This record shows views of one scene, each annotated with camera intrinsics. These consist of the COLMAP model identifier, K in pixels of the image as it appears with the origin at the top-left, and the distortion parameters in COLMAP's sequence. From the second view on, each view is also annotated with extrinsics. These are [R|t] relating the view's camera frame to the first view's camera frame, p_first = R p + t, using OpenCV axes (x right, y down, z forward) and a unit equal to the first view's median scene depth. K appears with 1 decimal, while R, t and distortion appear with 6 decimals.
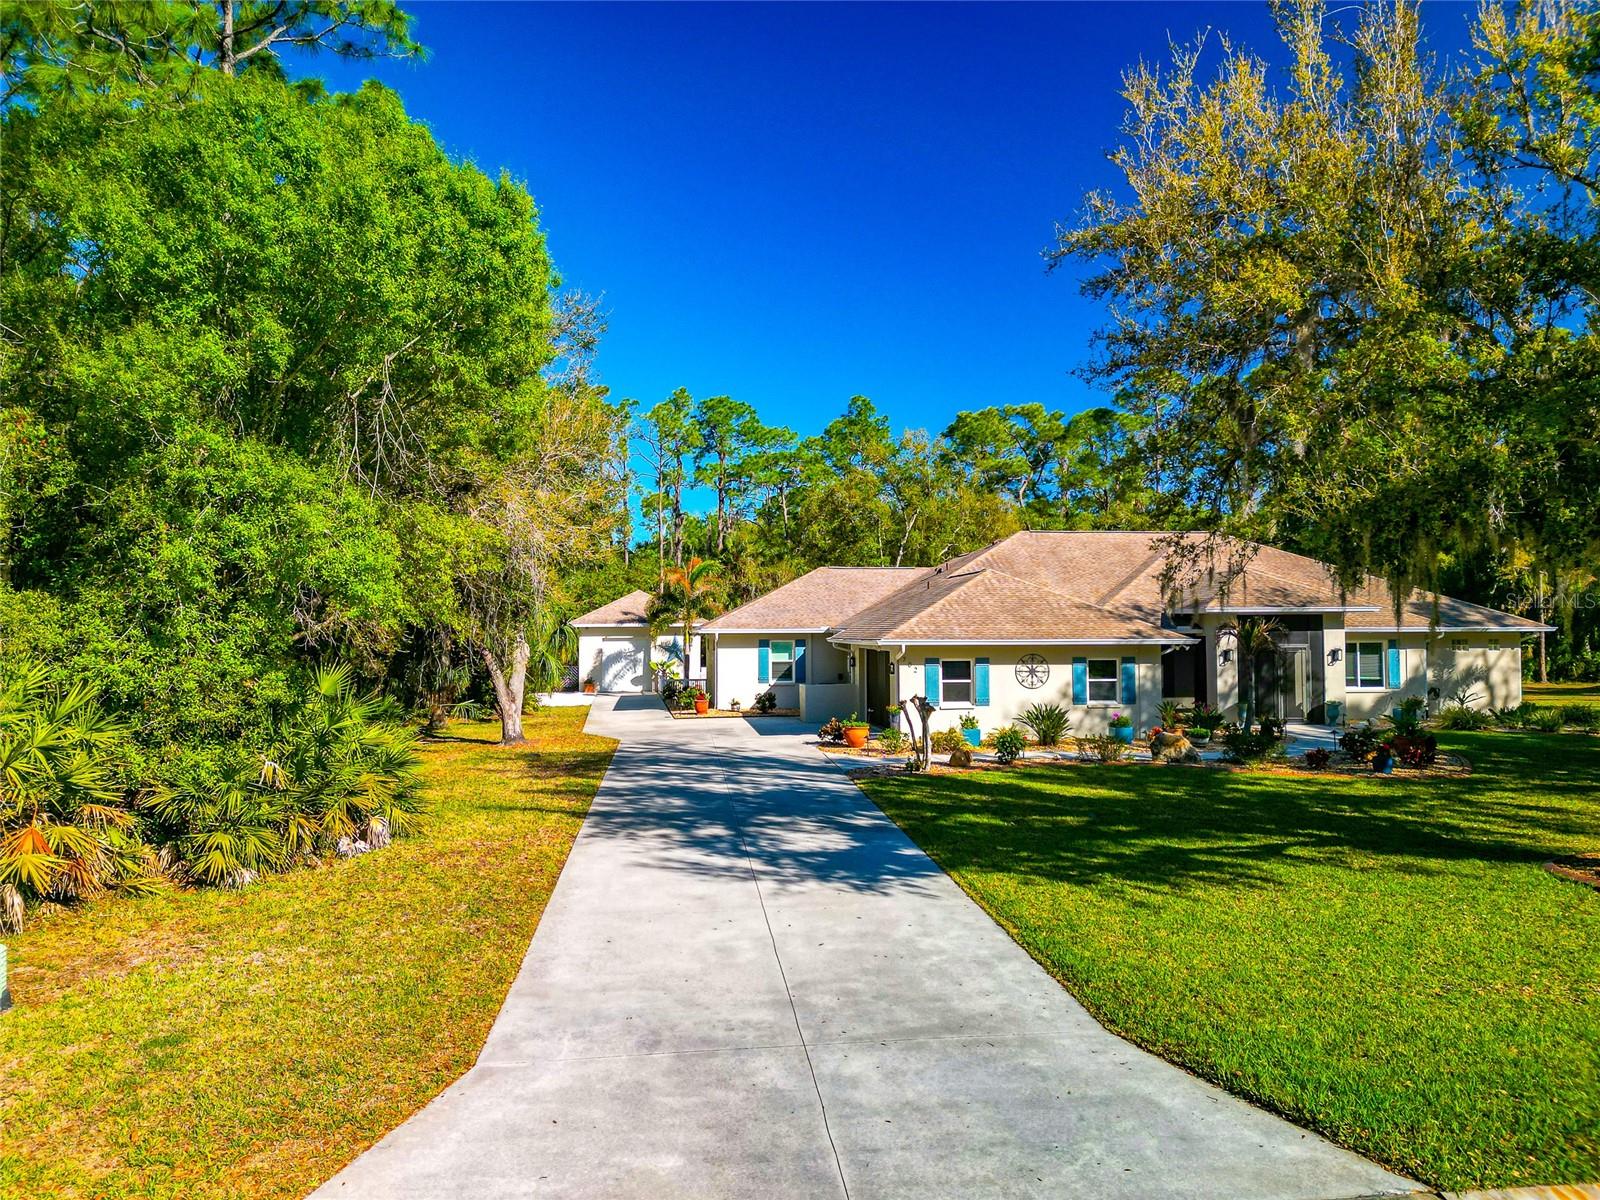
lens RADIAL K [[1119.7, 0, 797.7], [0, 1119.7, 604.1], [0, 0, 1]] dist [0.081219, -0.078545]
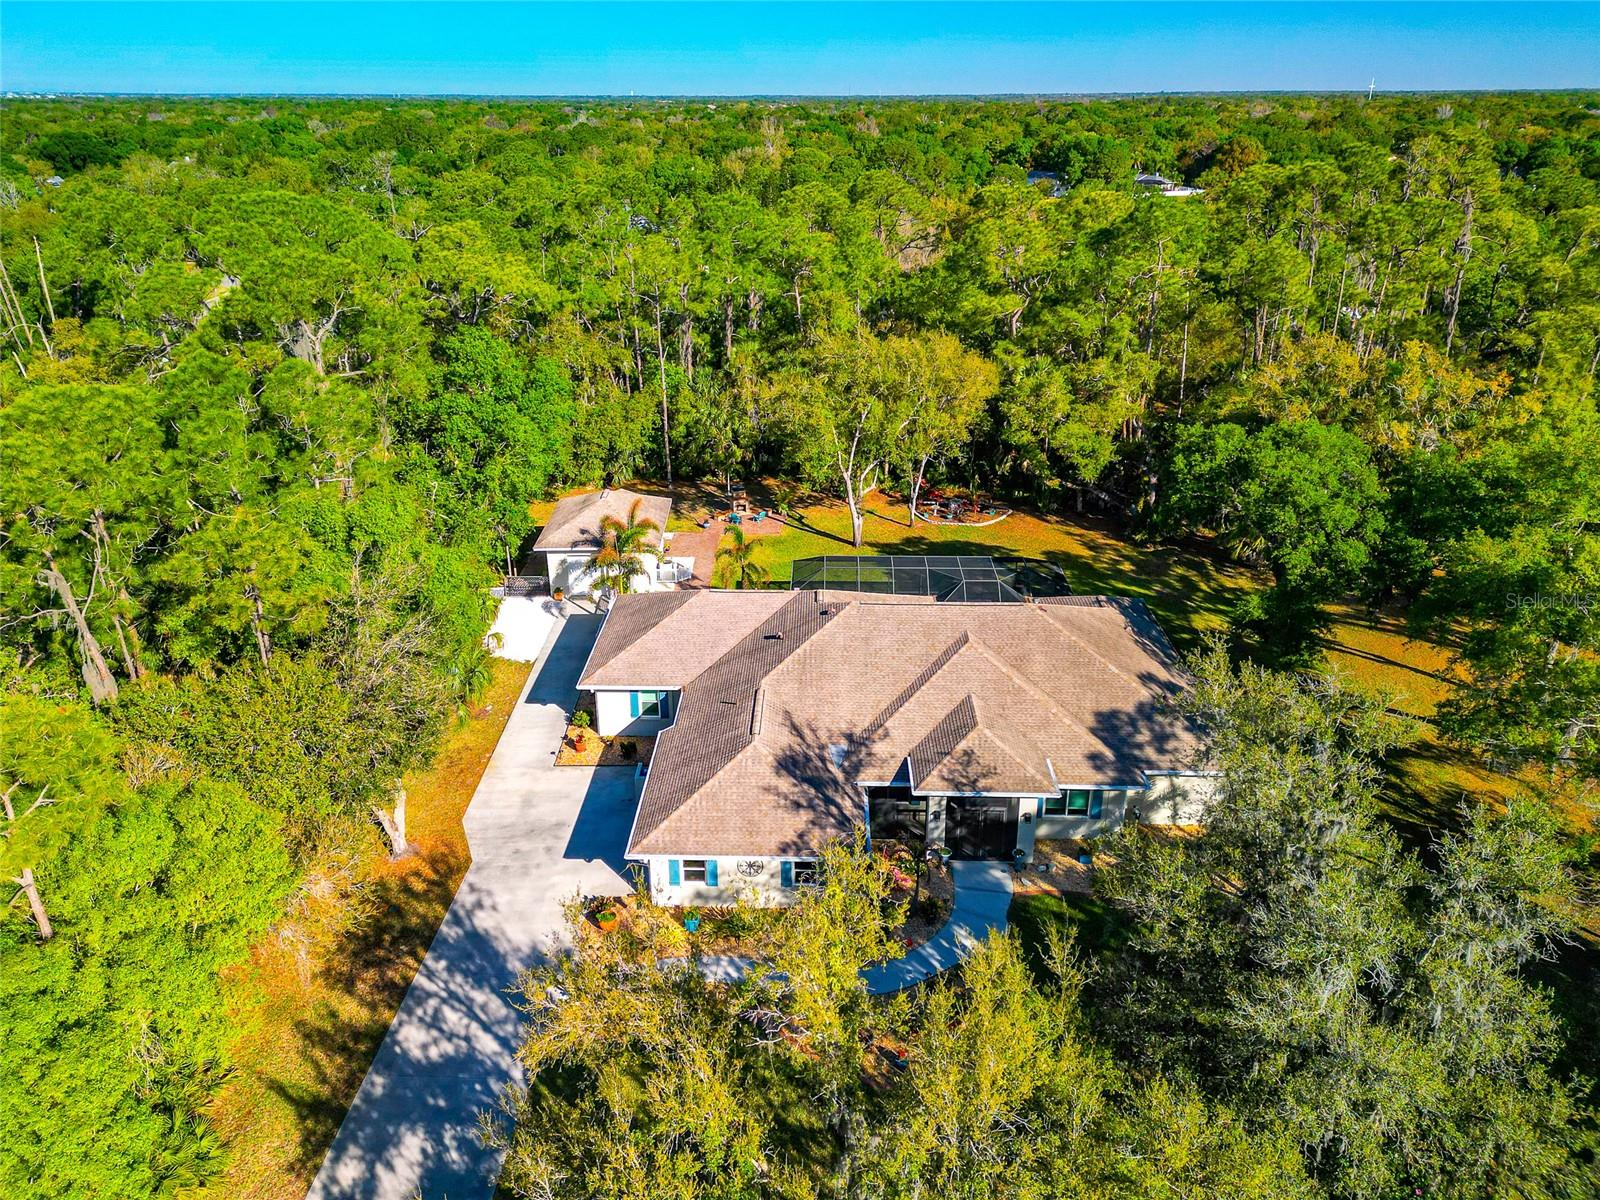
lens RADIAL K [[1136.9, 0, 796.8], [0, 1136.9, 557.8], [0, 0, 1]] dist [0.079603, -0.087859]
pose [[0.988080, 0.059303, -0.142058, 0.434543], [0.002069, 0.917619, 0.397456, -0.817966], [0.153926, -0.393012, 0.906559, -0.081050]]
